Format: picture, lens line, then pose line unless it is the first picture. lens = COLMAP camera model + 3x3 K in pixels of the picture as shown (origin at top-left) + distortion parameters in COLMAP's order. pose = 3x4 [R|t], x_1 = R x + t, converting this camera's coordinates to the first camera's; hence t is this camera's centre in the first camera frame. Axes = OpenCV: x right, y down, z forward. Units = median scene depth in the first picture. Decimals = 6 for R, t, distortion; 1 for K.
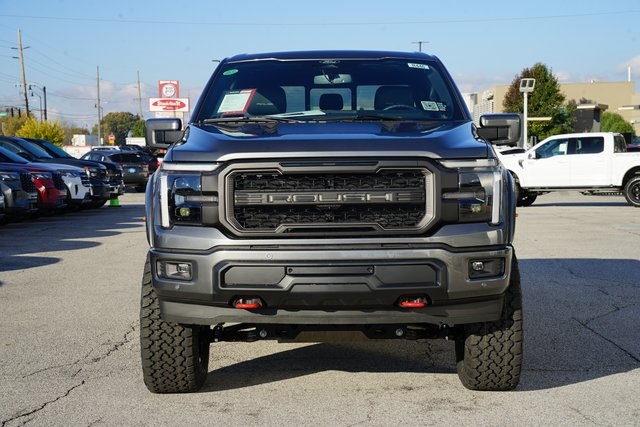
lens RADIAL K [[1279.5, 0, 320.0], [0, 1279.5, 213.5], [0, 0, 1]] dist [0.501659, -0.008371]
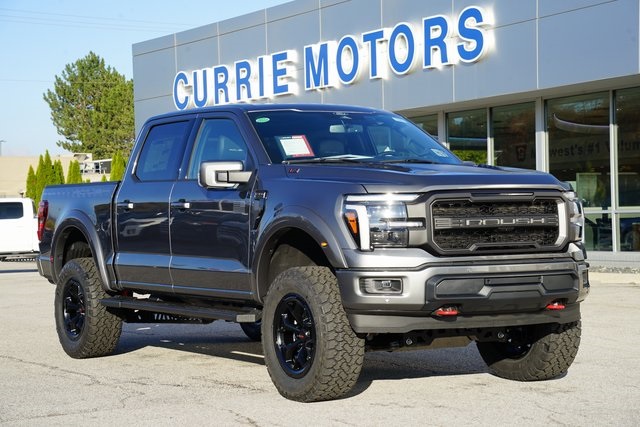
lens RADIAL K [[1355.0, 0, 320.0], [0, 1355.0, 213.5], [0, 0, 1]] dist [0.617066, 0.003661]
pose [[0.839944, -0.003687, 0.542661, -0.846994], [0.034535, 0.998313, -0.046671, 0.034829], [-0.541574, 0.057942, 0.838654, -0.006435]]
